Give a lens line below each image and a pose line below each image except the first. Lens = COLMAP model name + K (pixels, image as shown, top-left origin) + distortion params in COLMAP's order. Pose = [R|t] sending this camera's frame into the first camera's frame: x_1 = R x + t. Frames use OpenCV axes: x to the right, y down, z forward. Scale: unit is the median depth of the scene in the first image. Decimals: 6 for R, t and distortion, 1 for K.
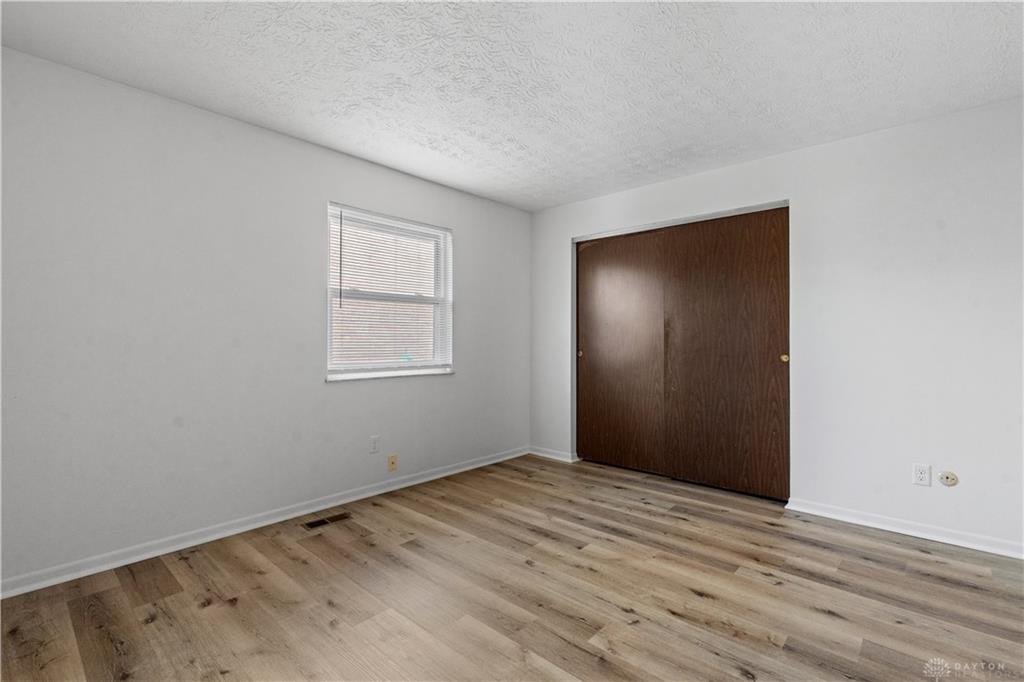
lens RADIAL K [[468.5, 0, 510.6], [0, 468.5, 340.5], [0, 0, 1]] dist [-0.007392, 0.003920]
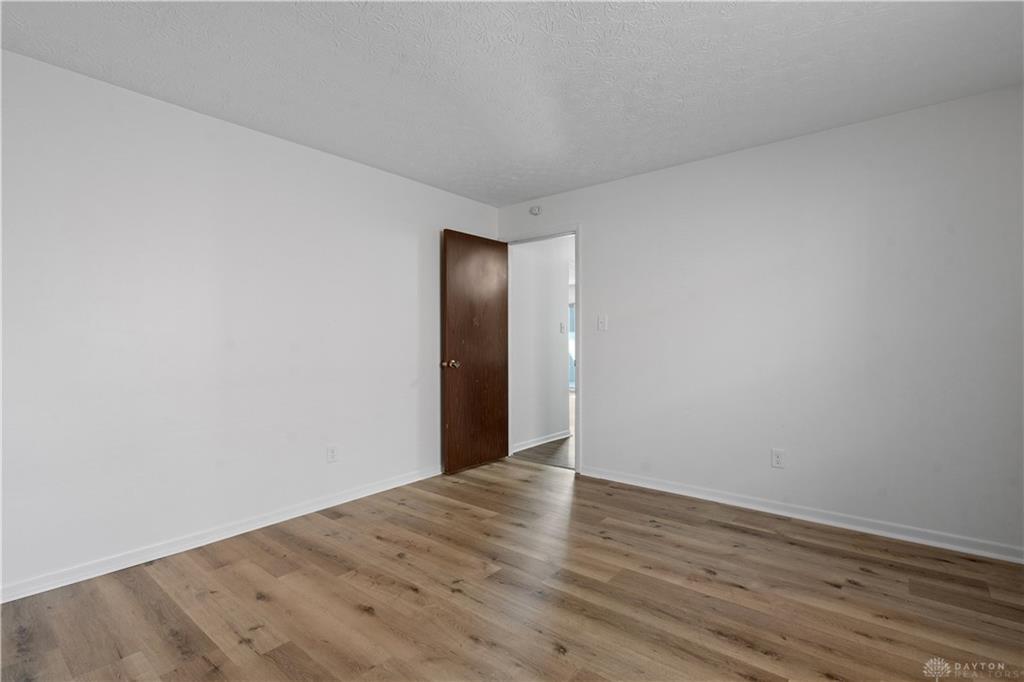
lens RADIAL K [[468.5, 0, 513.5], [0, 468.5, 341.0], [0, 0, 1]] dist [-0.007392, 0.003920]
pose [[-0.998708, 0.001511, -0.050789, 0.168635], [0.001560, 0.999998, -0.000916, 0.014308], [0.050787, -0.000995, -0.998709, 1.964234]]
